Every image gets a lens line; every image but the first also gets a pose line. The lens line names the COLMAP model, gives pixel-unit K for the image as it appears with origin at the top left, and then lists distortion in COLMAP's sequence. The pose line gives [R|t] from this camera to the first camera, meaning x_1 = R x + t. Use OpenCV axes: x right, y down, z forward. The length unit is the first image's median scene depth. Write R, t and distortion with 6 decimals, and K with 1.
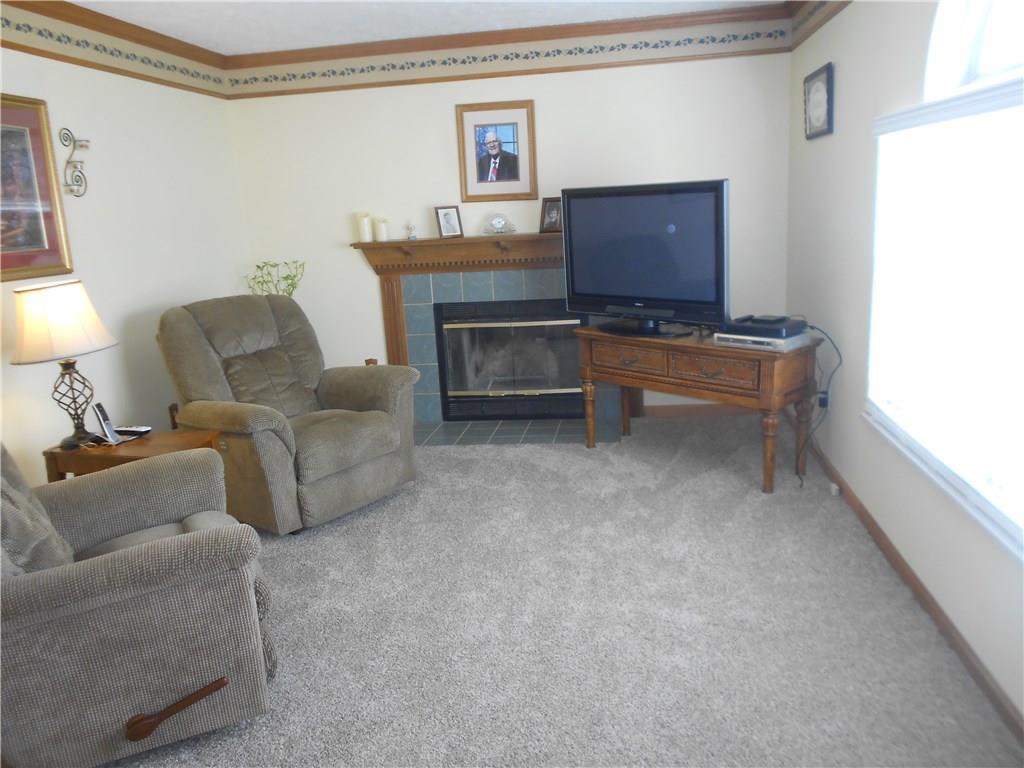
lens RADIAL K [[787.2, 0, 512.0], [0, 787.2, 384.0], [0, 0, 1]] dist [0.007222, 0.011261]
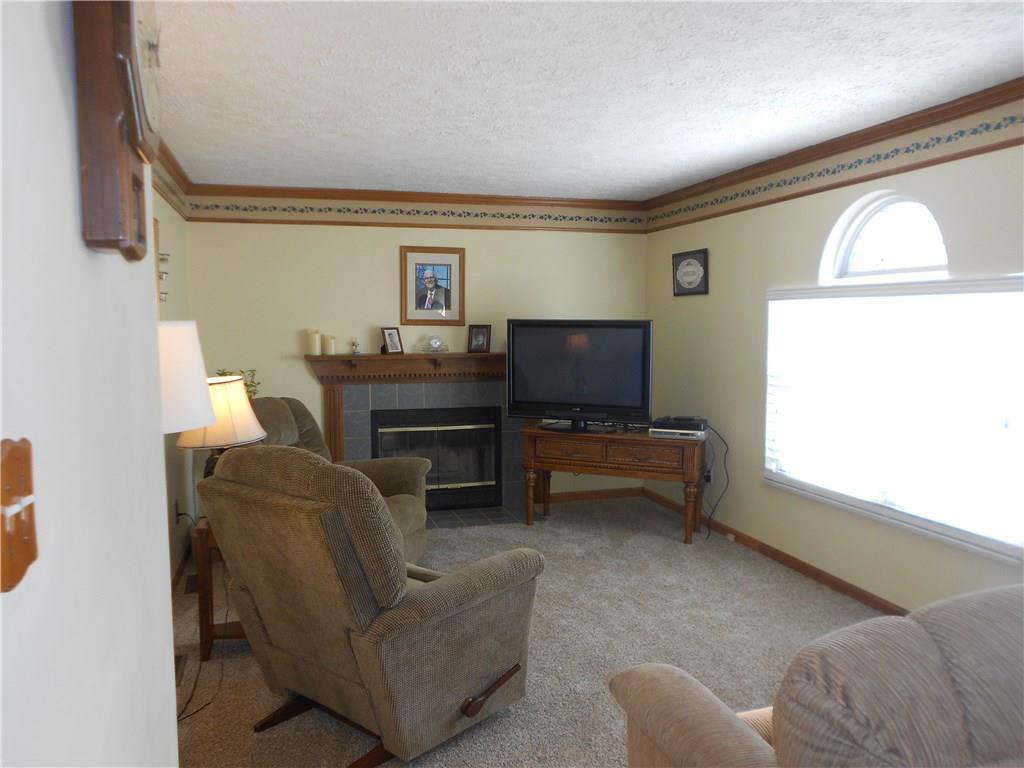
lens RADIAL K [[787.2, 0, 512.0], [0, 787.2, 384.0], [0, 0, 1]] dist [0.007222, 0.011261]
pose [[0.916523, 0.022103, 0.399370, -0.392826], [0.040991, 0.988024, -0.148755, 0.041180], [-0.397875, 0.152708, 0.904641, -0.126803]]
